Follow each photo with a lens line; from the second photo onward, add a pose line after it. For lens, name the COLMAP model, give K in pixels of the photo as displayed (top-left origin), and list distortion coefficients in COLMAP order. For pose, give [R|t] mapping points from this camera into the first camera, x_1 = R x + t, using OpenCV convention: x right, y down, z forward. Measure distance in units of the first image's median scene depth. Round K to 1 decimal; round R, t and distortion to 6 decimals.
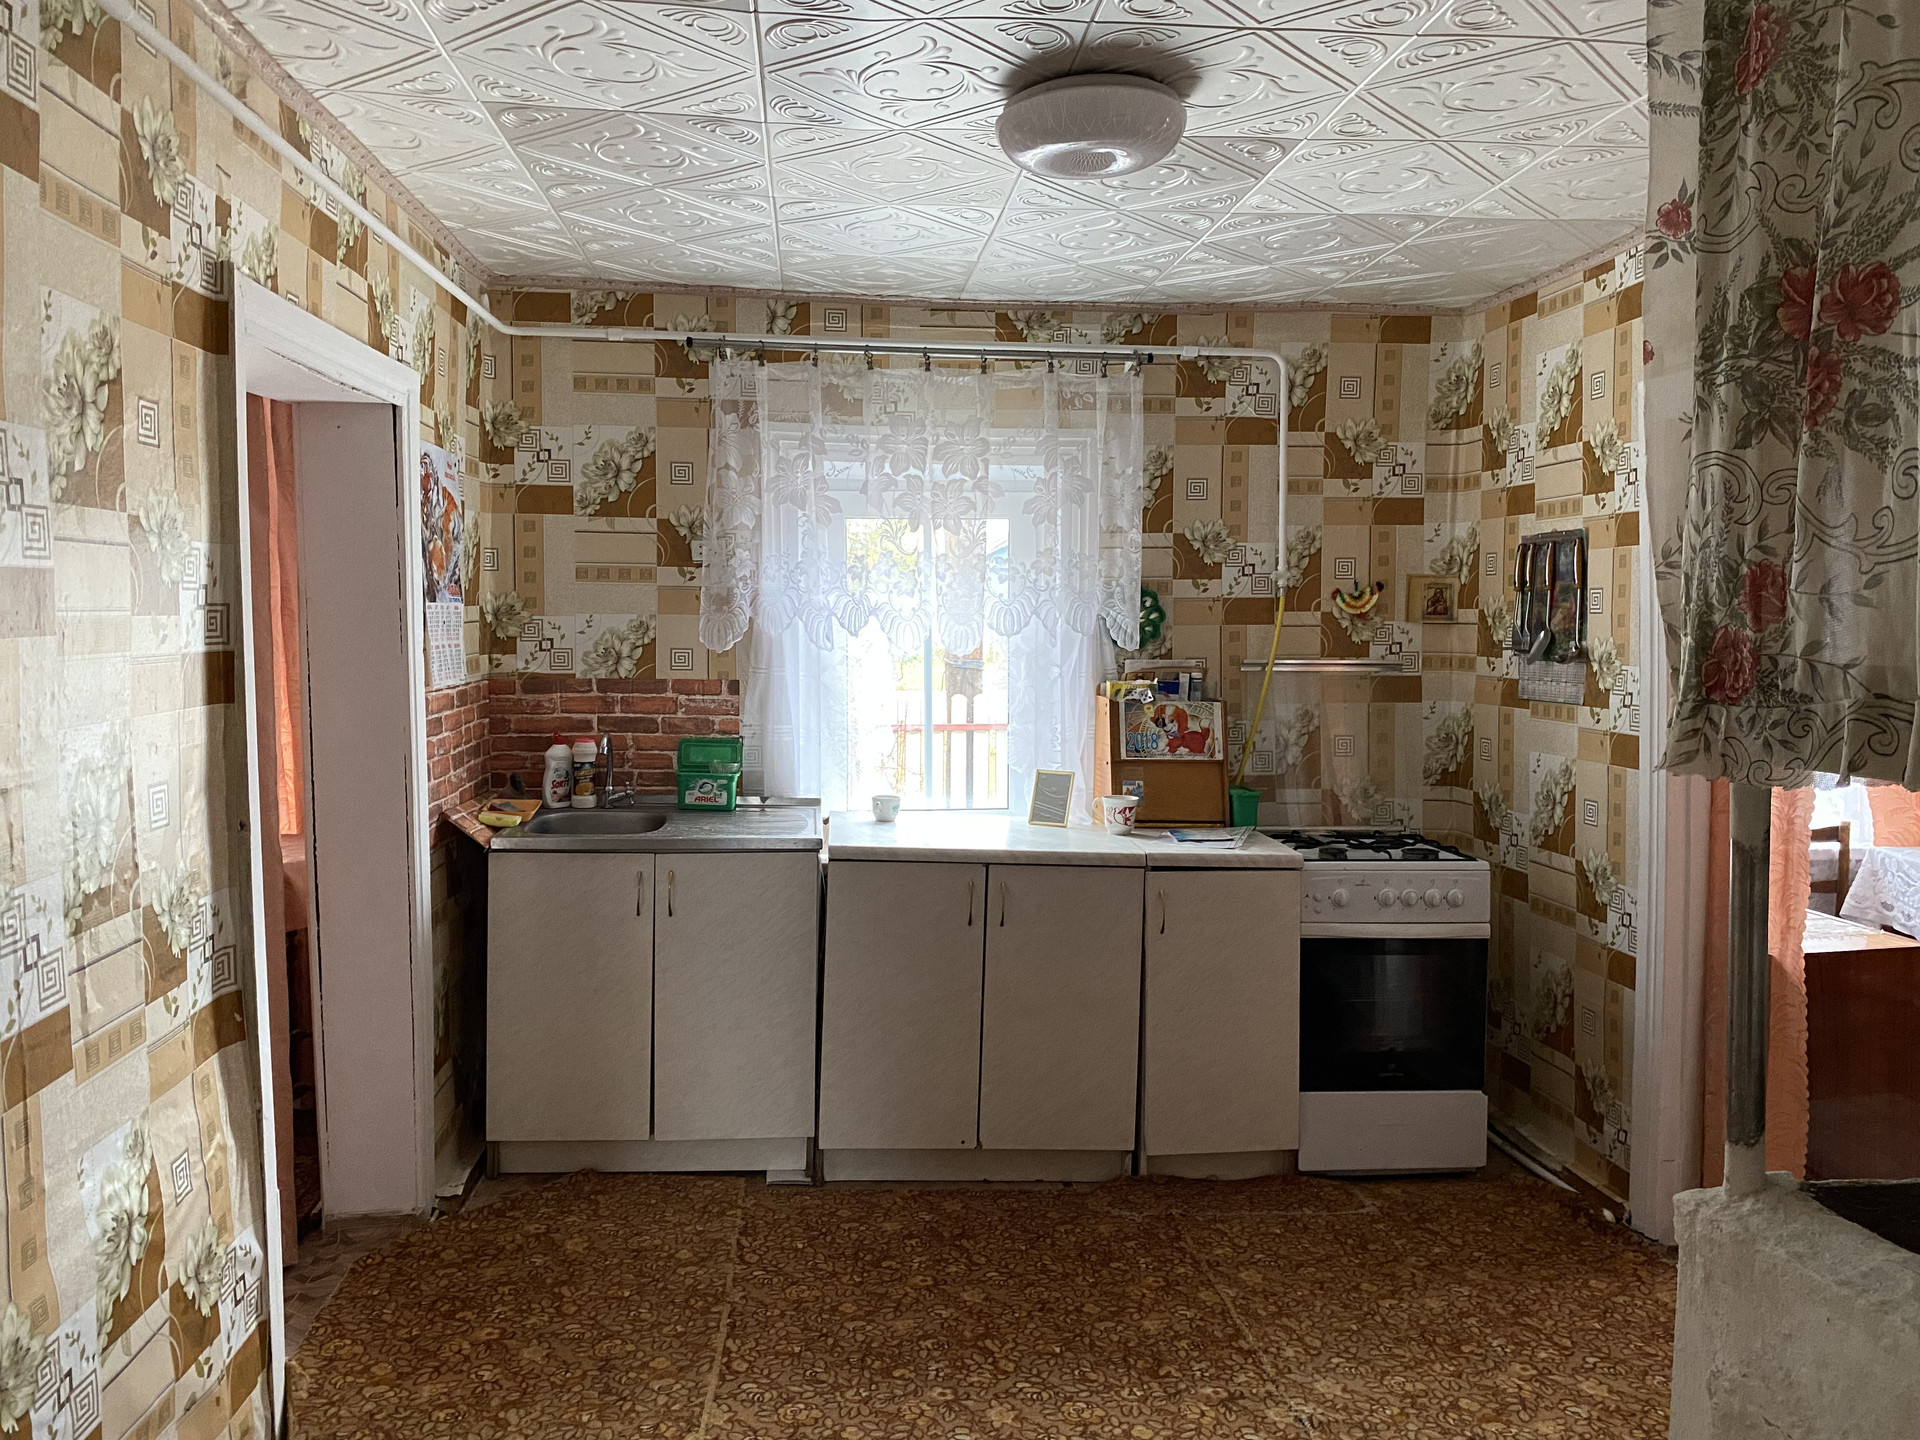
lens RADIAL K [[1453.9, 0, 958.6], [0, 1453.9, 712.0], [0, 0, 1]] dist [0.002457, -0.001022]
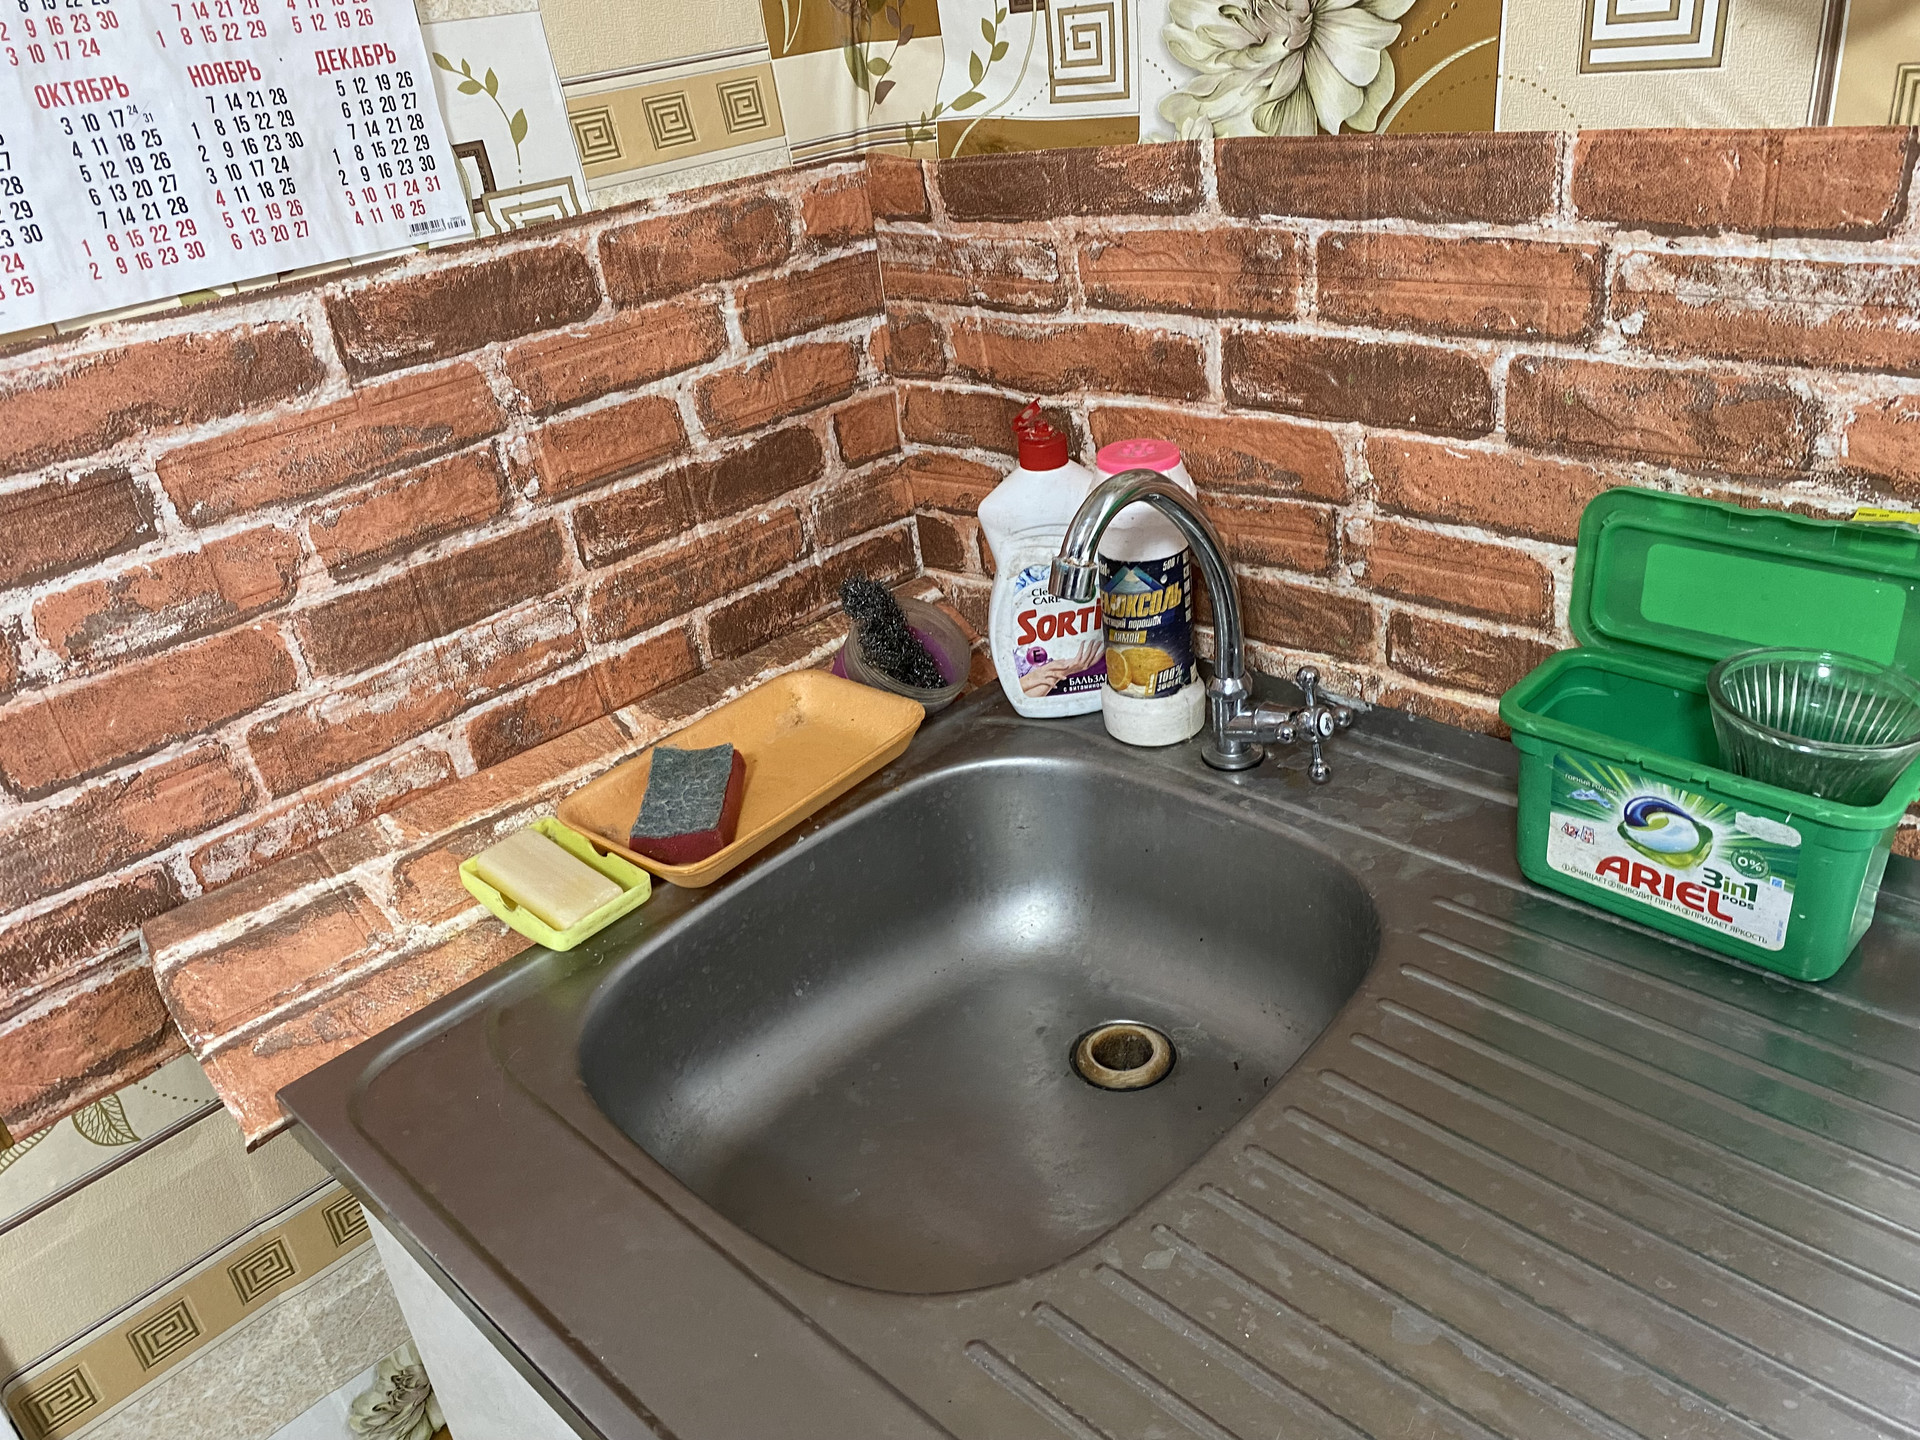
lens RADIAL K [[1453.9, 0, 963.3], [0, 1453.9, 717.8], [0, 0, 1]] dist [0.002457, -0.001022]
pose [[0.643371, 0.267693, -0.717227, -0.106524], [0.073752, 0.910841, 0.406114, -0.034386], [0.761994, -0.314179, 0.566266, 0.834147]]
